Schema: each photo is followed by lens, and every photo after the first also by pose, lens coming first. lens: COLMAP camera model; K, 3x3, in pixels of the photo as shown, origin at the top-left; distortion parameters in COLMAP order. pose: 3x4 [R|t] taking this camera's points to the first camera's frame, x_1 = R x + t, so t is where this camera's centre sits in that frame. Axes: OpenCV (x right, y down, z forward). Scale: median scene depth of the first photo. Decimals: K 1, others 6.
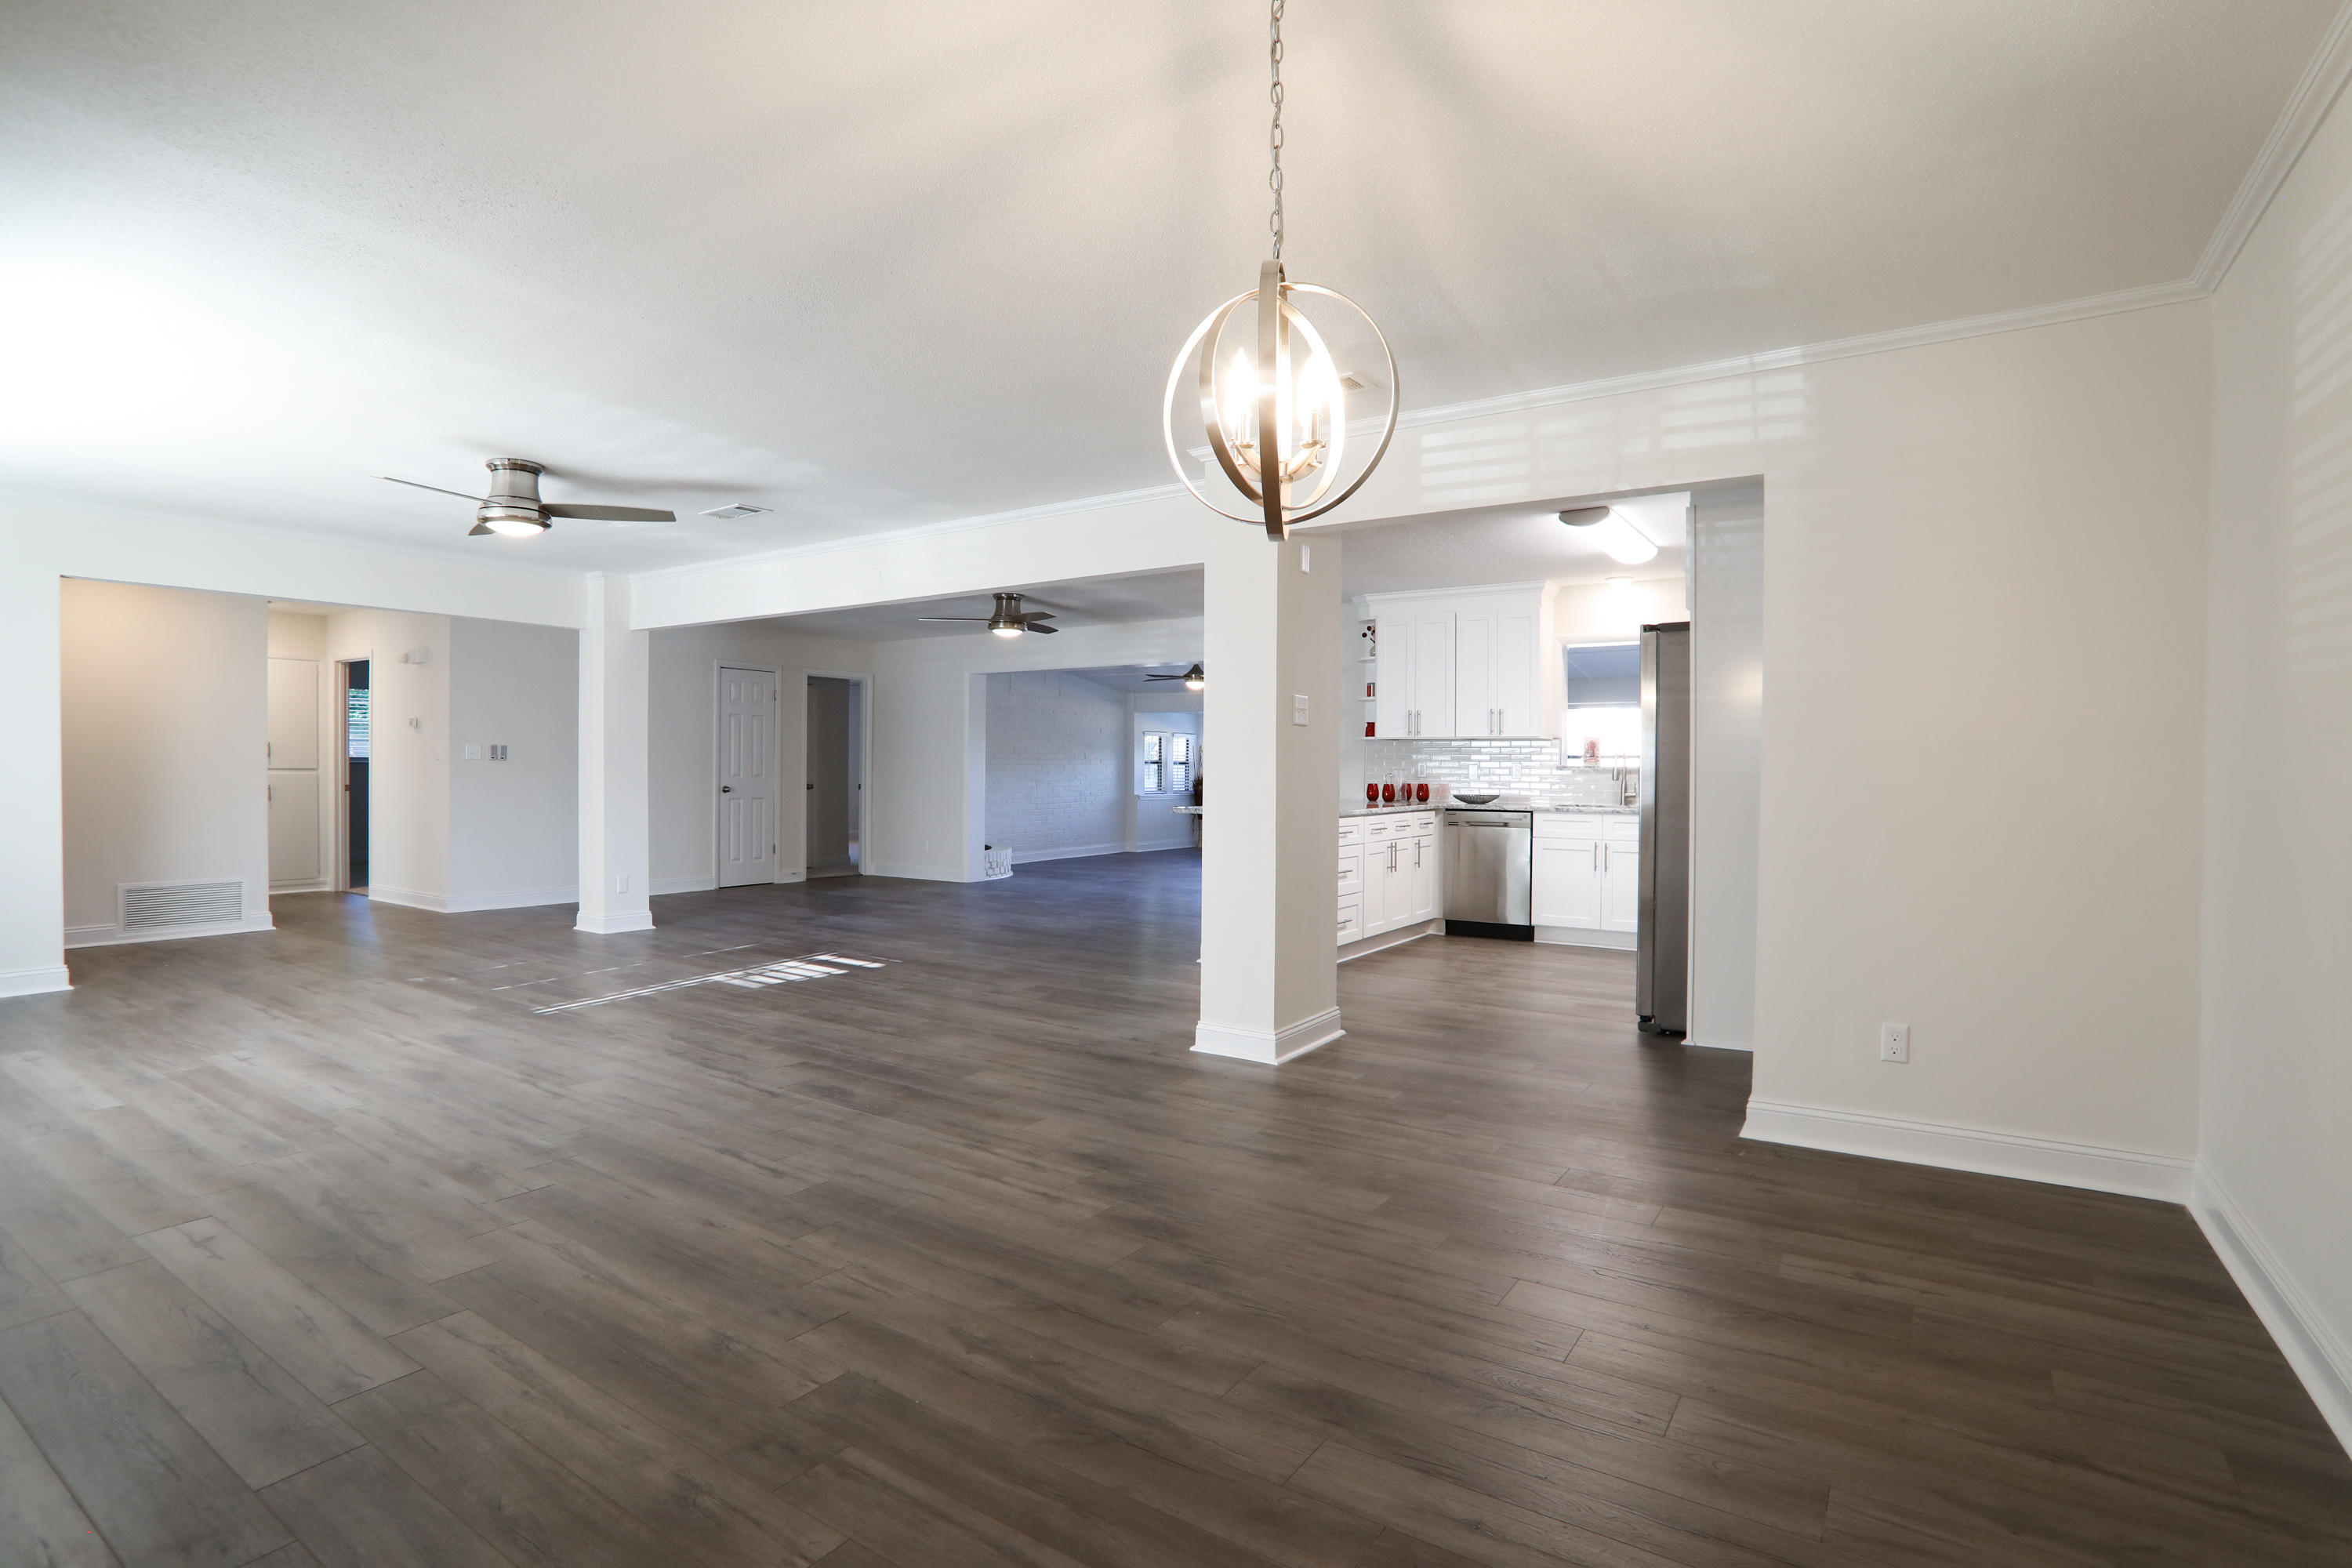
lens RADIAL K [[1138.7, 0, 1168.9], [0, 1138.7, 775.5], [0, 0, 1]] dist [-0.044755, 0.000177]
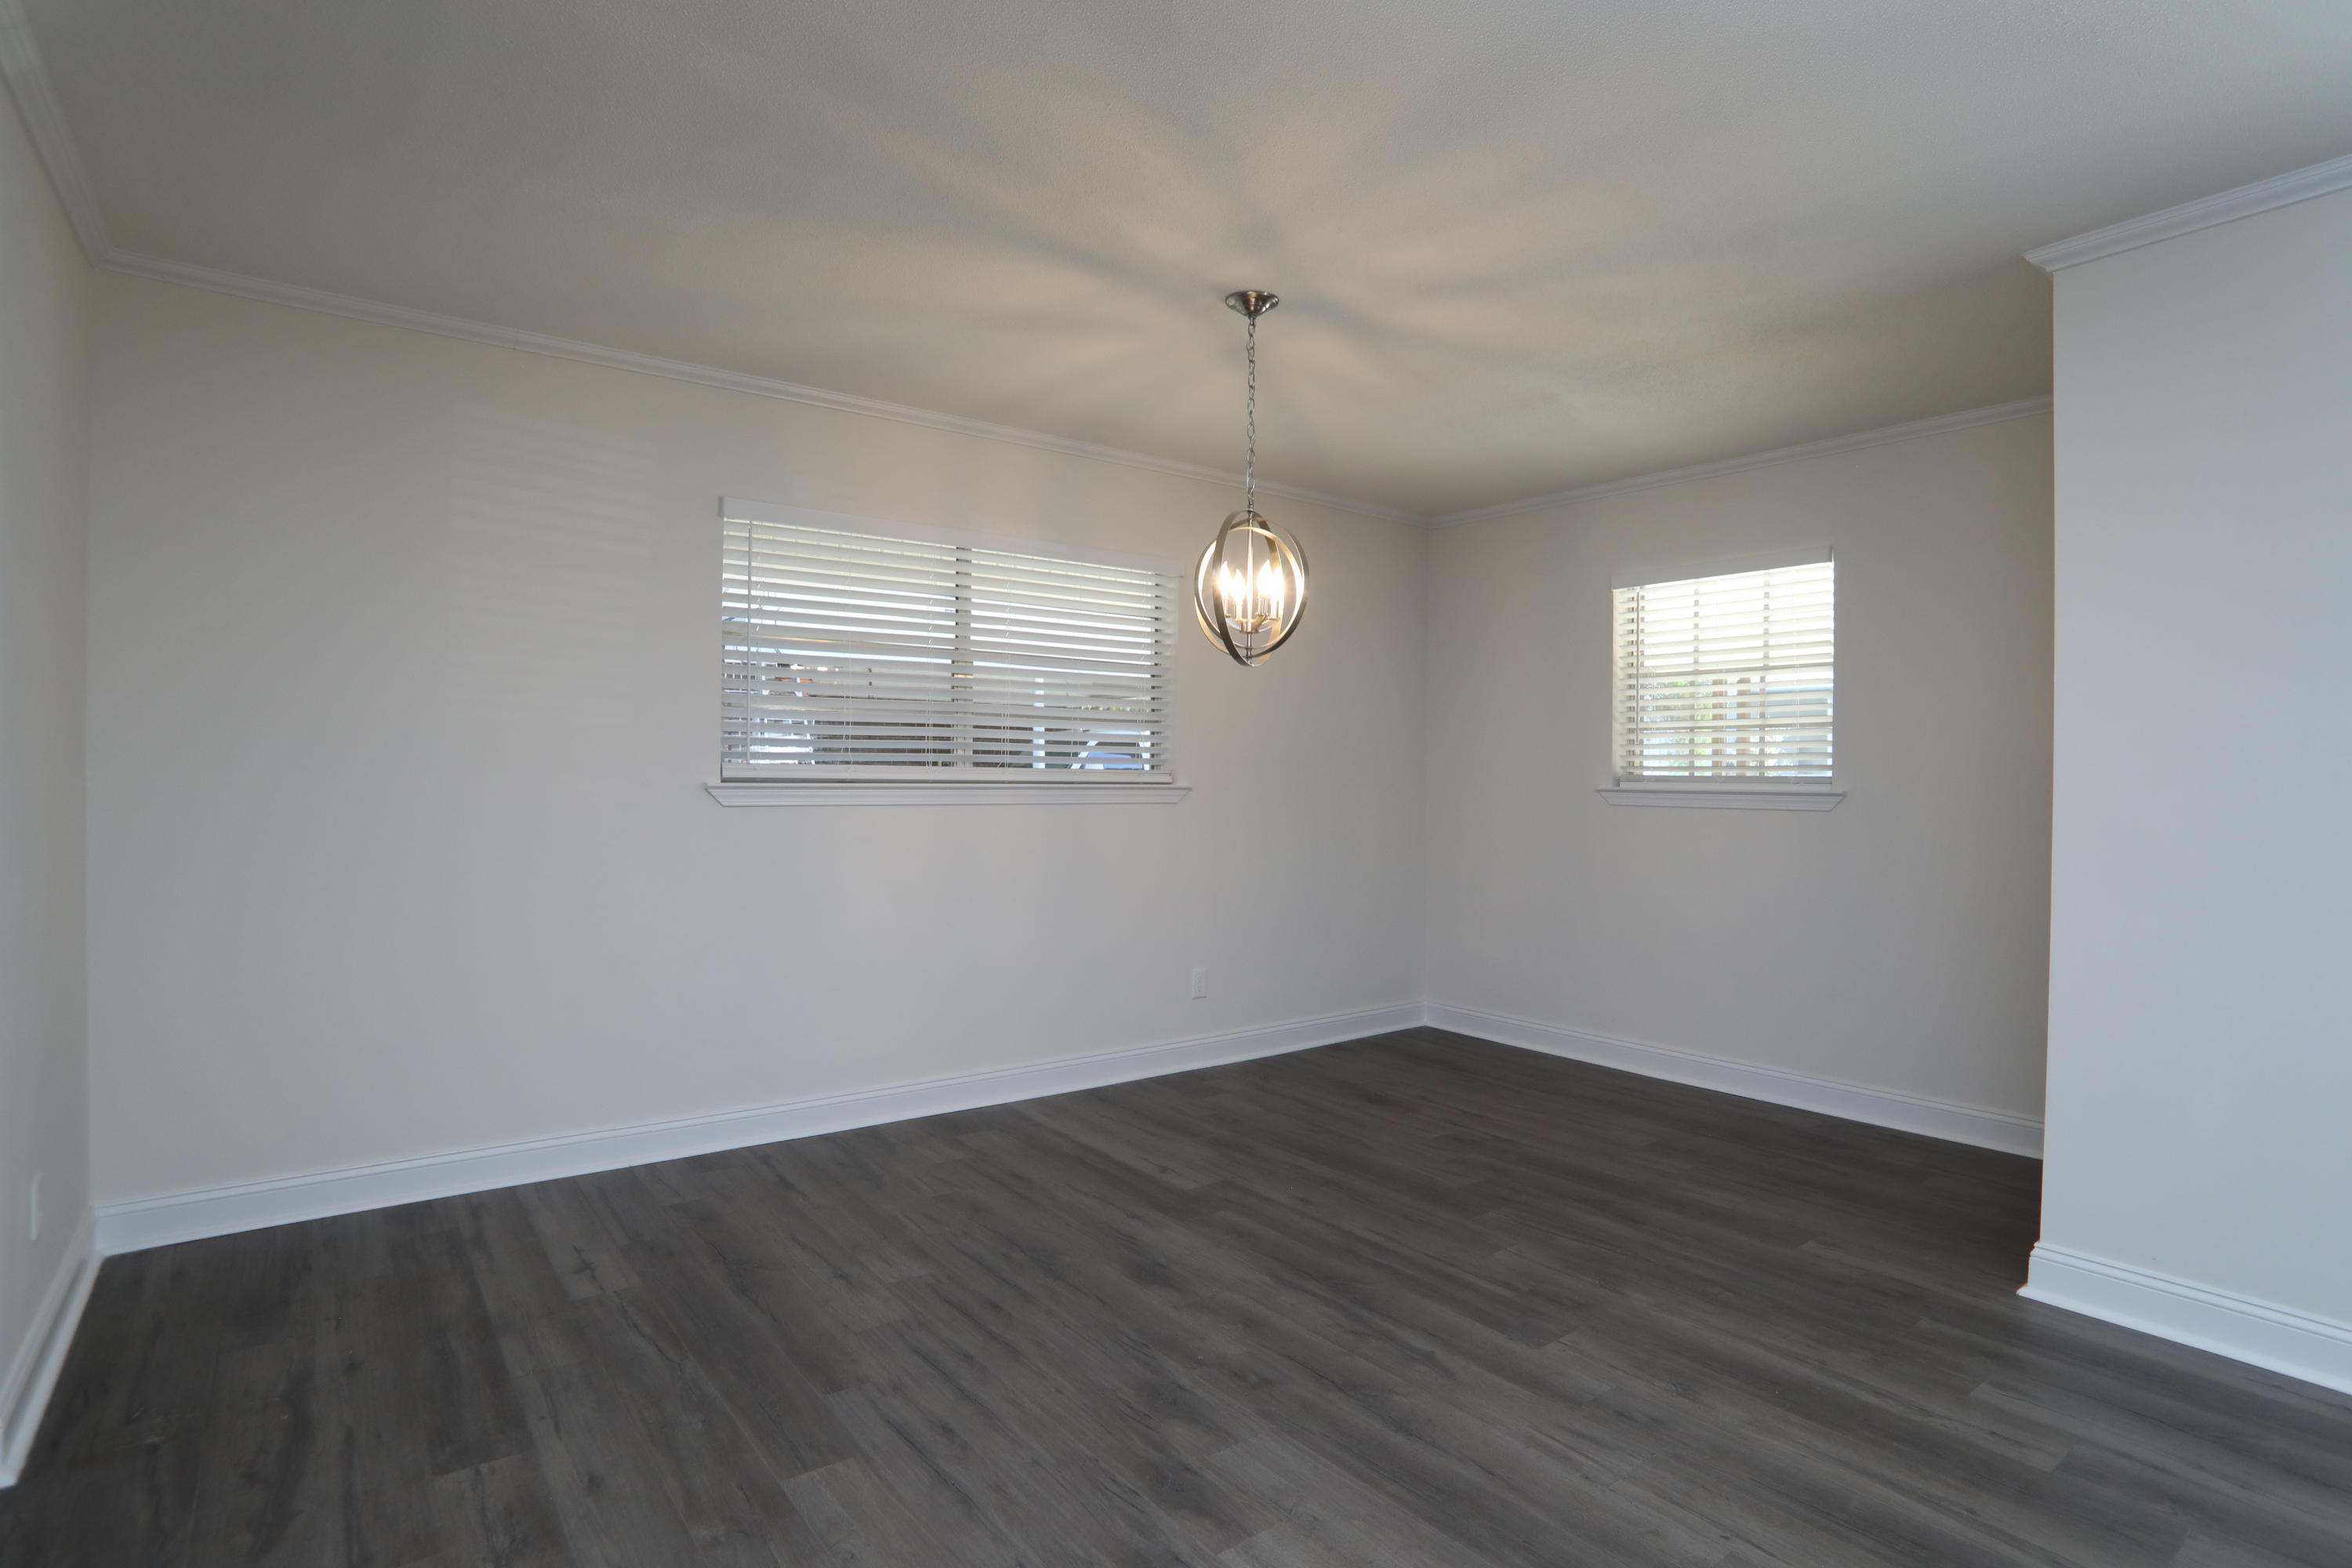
lens RADIAL K [[1138.7, 0, 1175.3], [0, 1138.7, 777.7], [0, 0, 1]] dist [-0.044755, 0.000177]
pose [[-0.947152, -0.013735, 0.320492, -0.282295], [-0.013787, 0.999903, 0.002109, -0.032287], [-0.320490, -0.002421, -0.947249, 2.094507]]
